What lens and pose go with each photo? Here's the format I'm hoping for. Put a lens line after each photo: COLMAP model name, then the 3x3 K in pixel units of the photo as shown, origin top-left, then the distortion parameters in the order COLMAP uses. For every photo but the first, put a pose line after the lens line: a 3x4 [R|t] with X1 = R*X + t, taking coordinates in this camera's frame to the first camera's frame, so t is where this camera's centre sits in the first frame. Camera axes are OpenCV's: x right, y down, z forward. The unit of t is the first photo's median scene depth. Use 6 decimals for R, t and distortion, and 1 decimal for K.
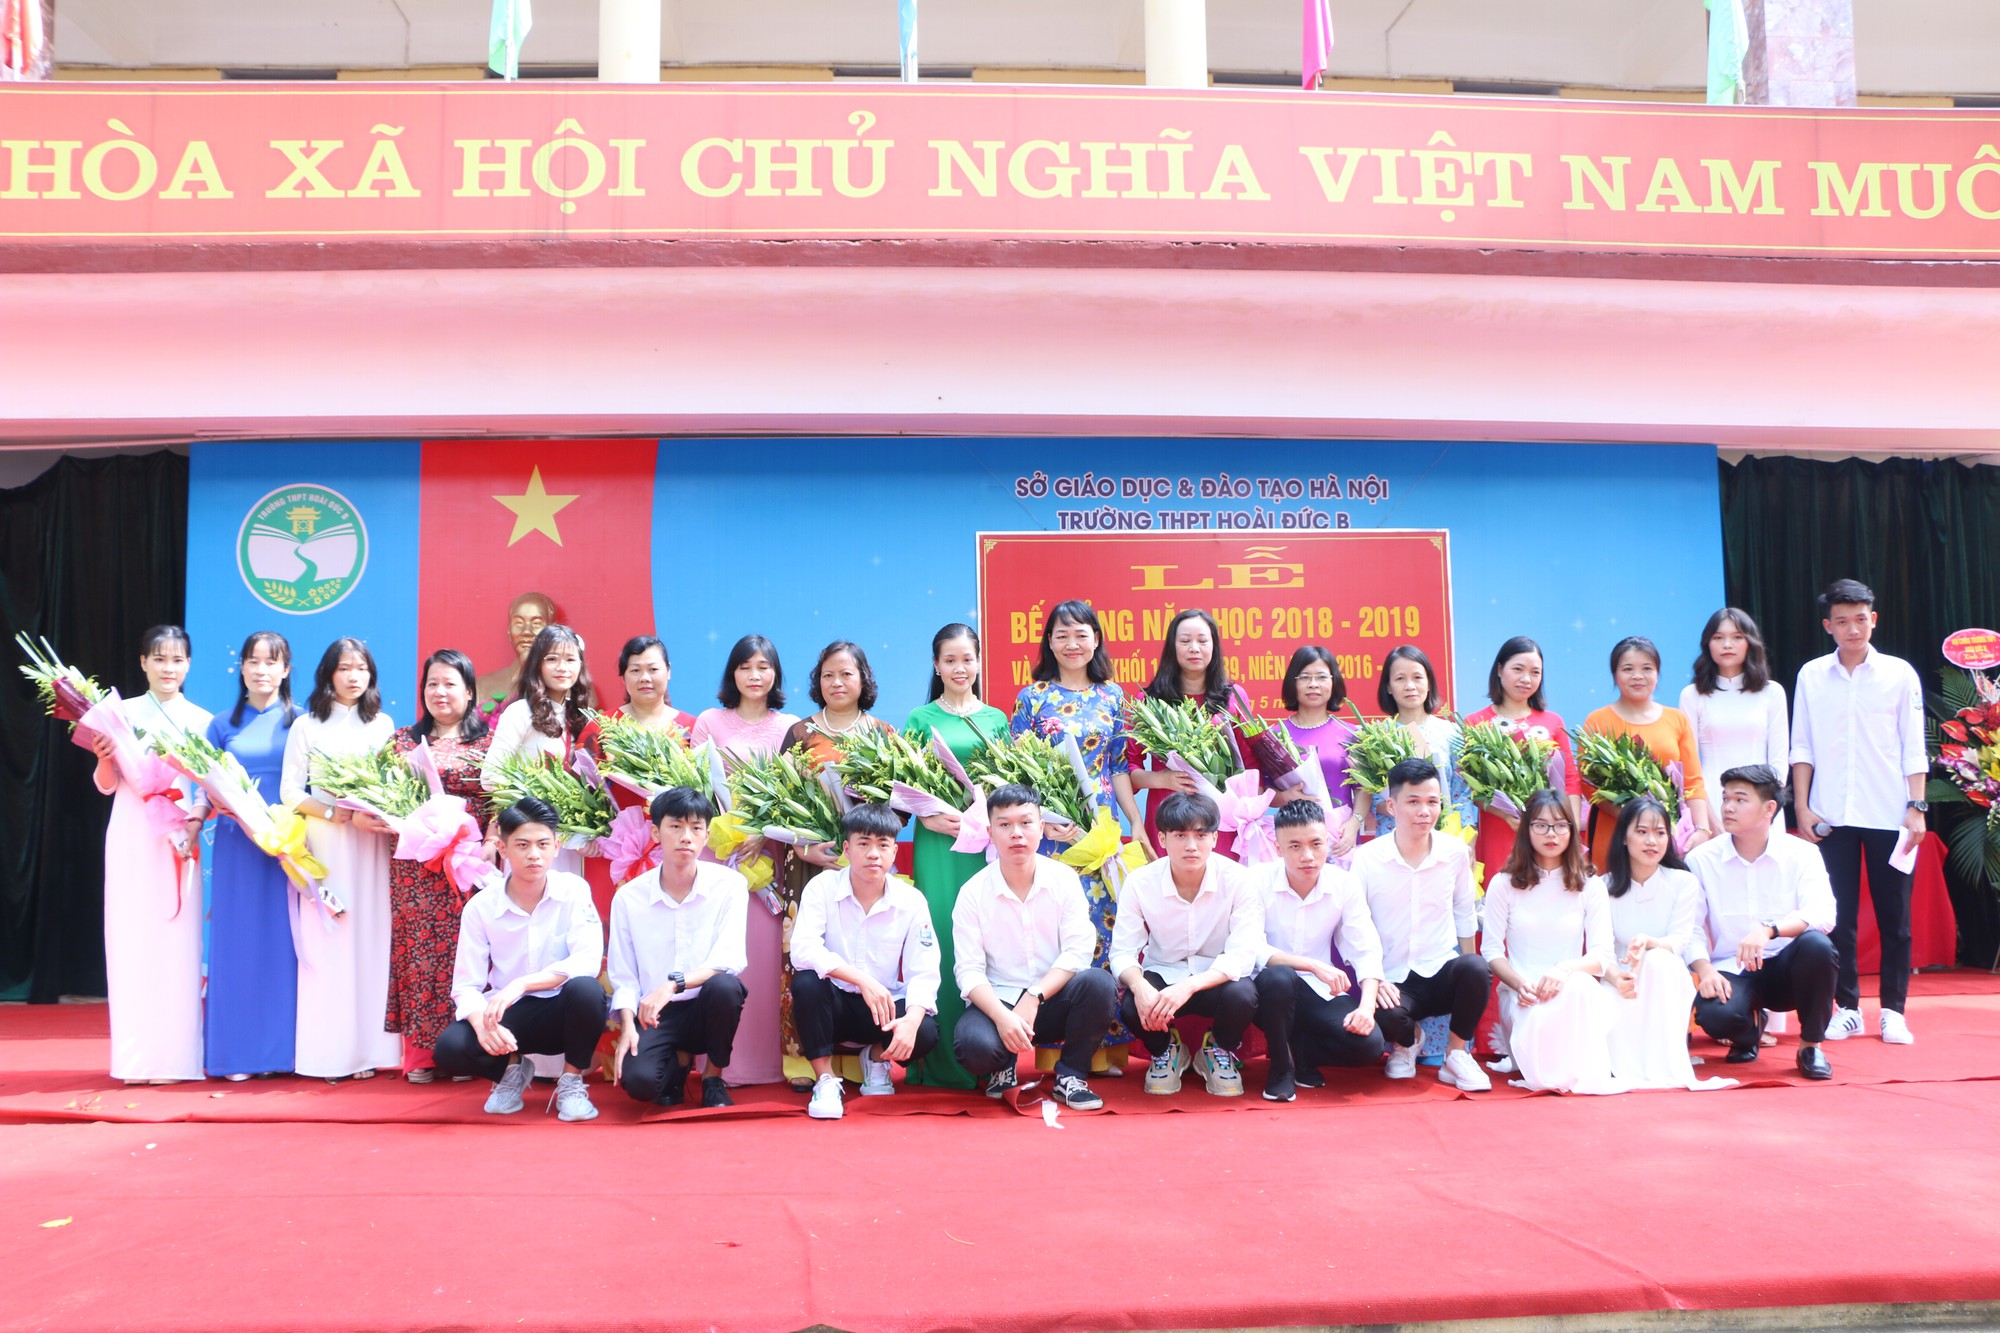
lens RADIAL K [[1705.5, 0, 1000.0], [0, 1705.5, 666.5], [0, 0, 1]] dist [-0.012371, 0.002113]
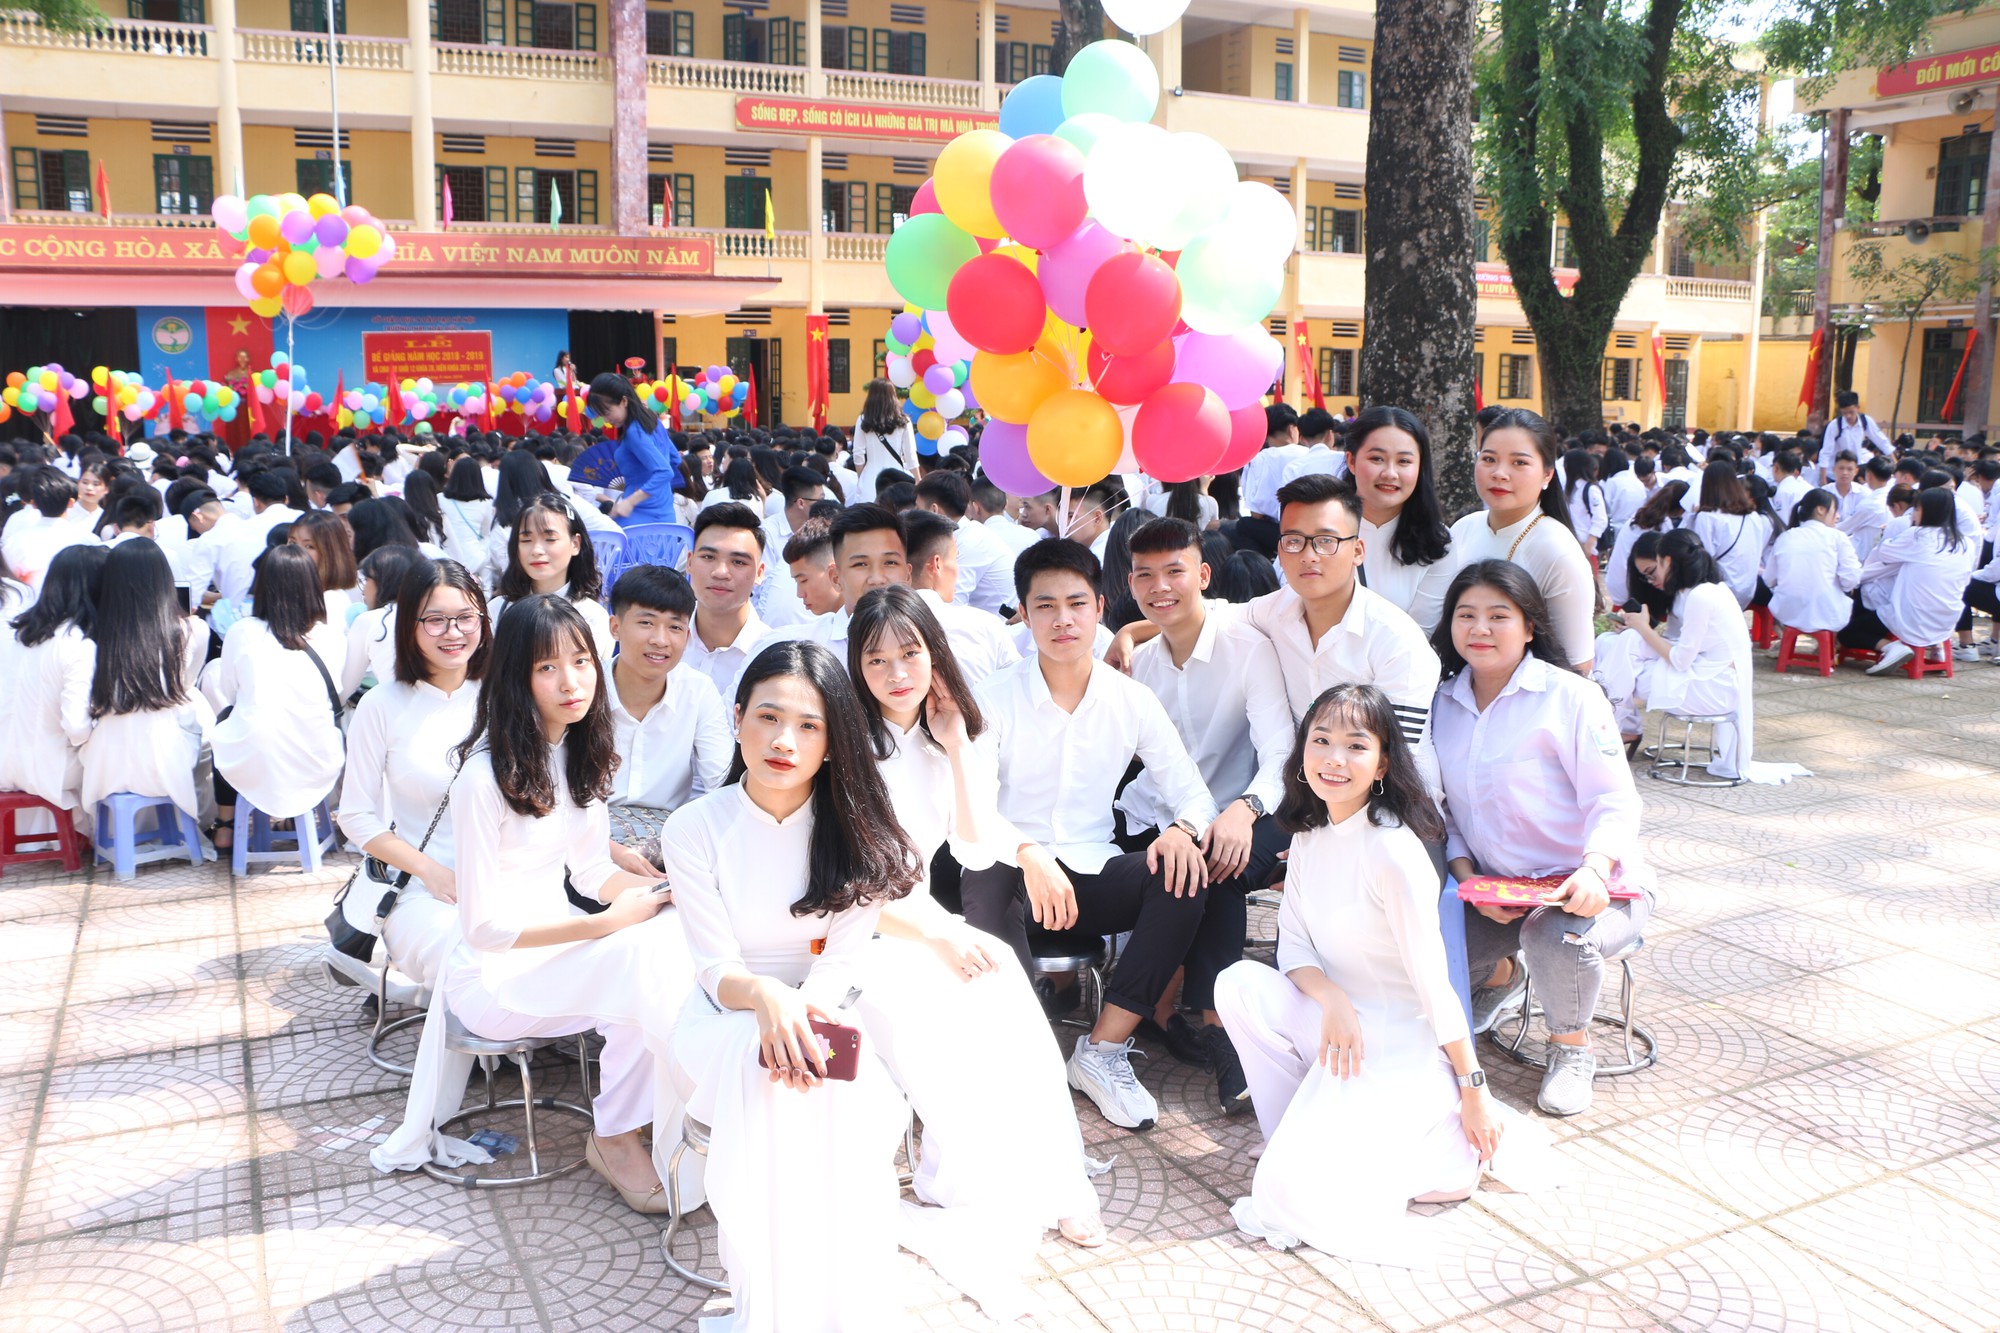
lens RADIAL K [[1651.3, 0, 1000.0], [0, 1651.3, 666.5], [0, 0, 1]] dist [-0.128253, 0.001504]
pose [[0.927795, -0.047833, 0.370011, -0.056477], [-0.043844, 0.970897, 0.235449, -0.257860], [-0.370505, -0.234671, 0.898697, -2.869739]]
